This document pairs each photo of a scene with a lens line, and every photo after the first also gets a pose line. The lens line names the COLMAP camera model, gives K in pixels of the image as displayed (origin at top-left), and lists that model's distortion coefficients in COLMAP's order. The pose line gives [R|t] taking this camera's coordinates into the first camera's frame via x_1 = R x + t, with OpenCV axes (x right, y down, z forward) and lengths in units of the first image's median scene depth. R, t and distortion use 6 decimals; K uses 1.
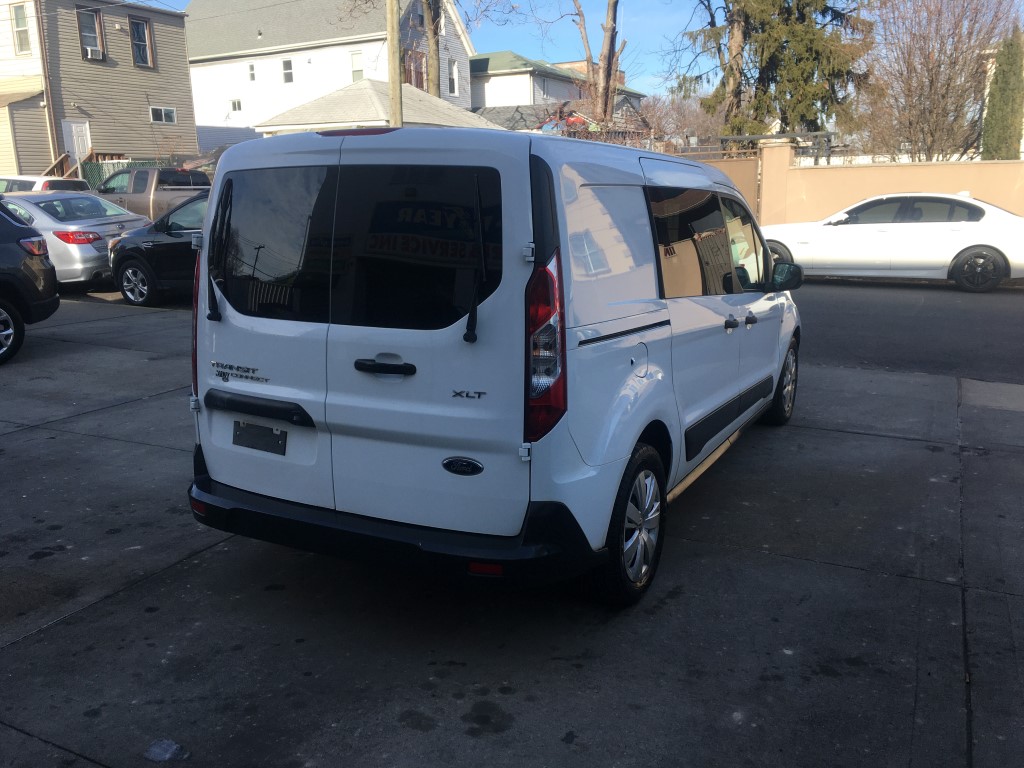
lens RADIAL K [[866.5, 0, 508.5], [0, 866.5, 432.1], [0, 0, 1]] dist [0.076813, -0.100694]
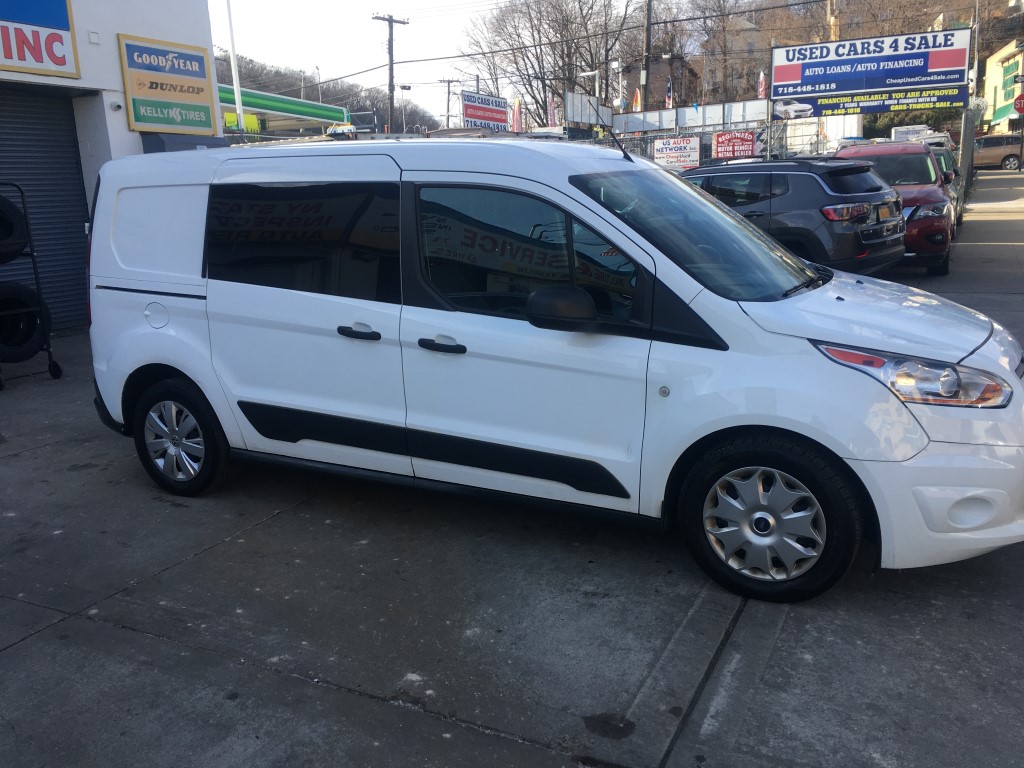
lens RADIAL K [[866.5, 0, 506.4], [0, 866.5, 385.9], [0, 0, 1]] dist [0.076813, -0.100694]
pose [[-0.015334, 0.227833, -0.973579, 1.517821], [-0.225698, 0.947775, 0.225349, -0.411577], [0.974077, 0.223190, 0.036888, 1.509537]]
